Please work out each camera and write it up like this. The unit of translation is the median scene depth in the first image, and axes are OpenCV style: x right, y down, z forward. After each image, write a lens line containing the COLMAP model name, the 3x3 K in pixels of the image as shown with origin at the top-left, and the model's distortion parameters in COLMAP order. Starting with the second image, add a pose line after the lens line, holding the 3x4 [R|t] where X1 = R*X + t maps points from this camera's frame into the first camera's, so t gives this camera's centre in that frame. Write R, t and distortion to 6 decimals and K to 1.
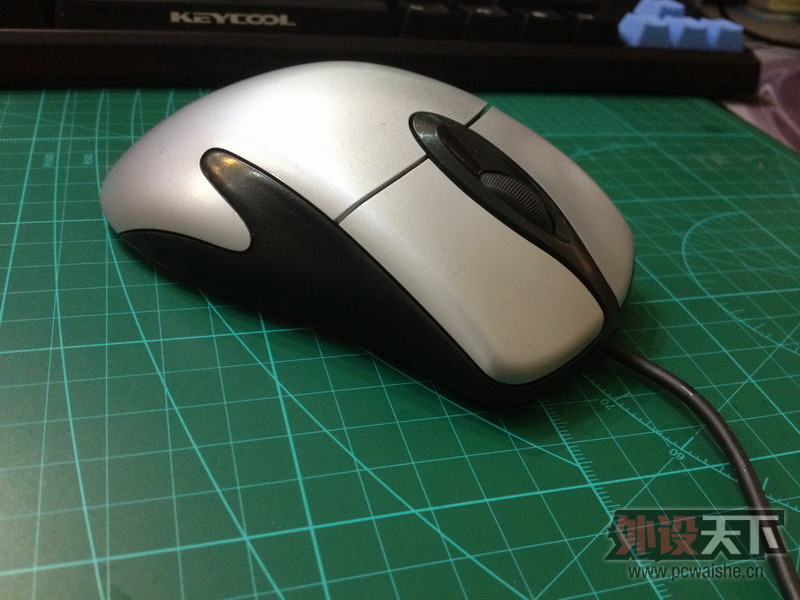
lens RADIAL K [[796.1, 0, 400.0], [0, 796.1, 300.0], [0, 0, 1]] dist [0.159208, -0.484235]
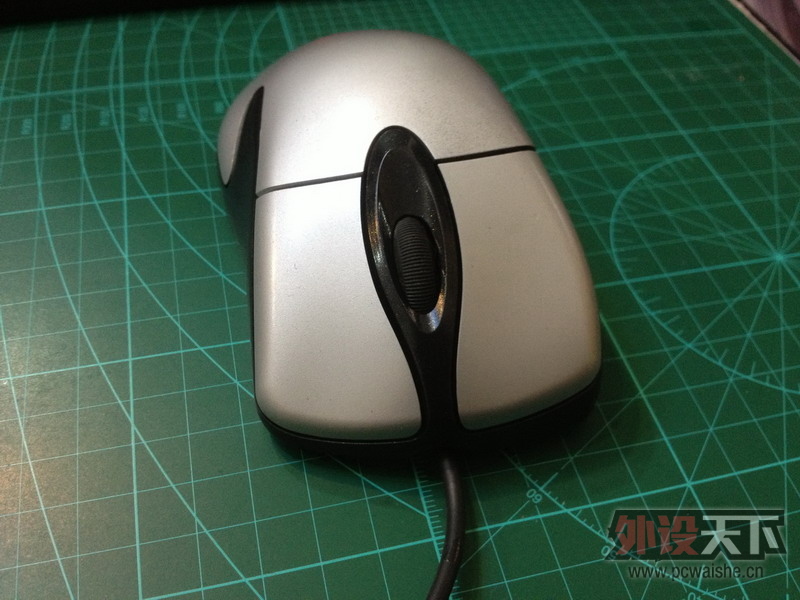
lens RADIAL K [[796.1, 0, 400.0], [0, 796.1, 300.0], [0, 0, 1]] dist [0.159208, -0.484235]
pose [[0.996816, -0.003918, -0.079643, 0.152596], [0.023310, 0.969481, 0.244055, -0.168602], [0.076256, -0.245135, 0.966485, 0.055470]]
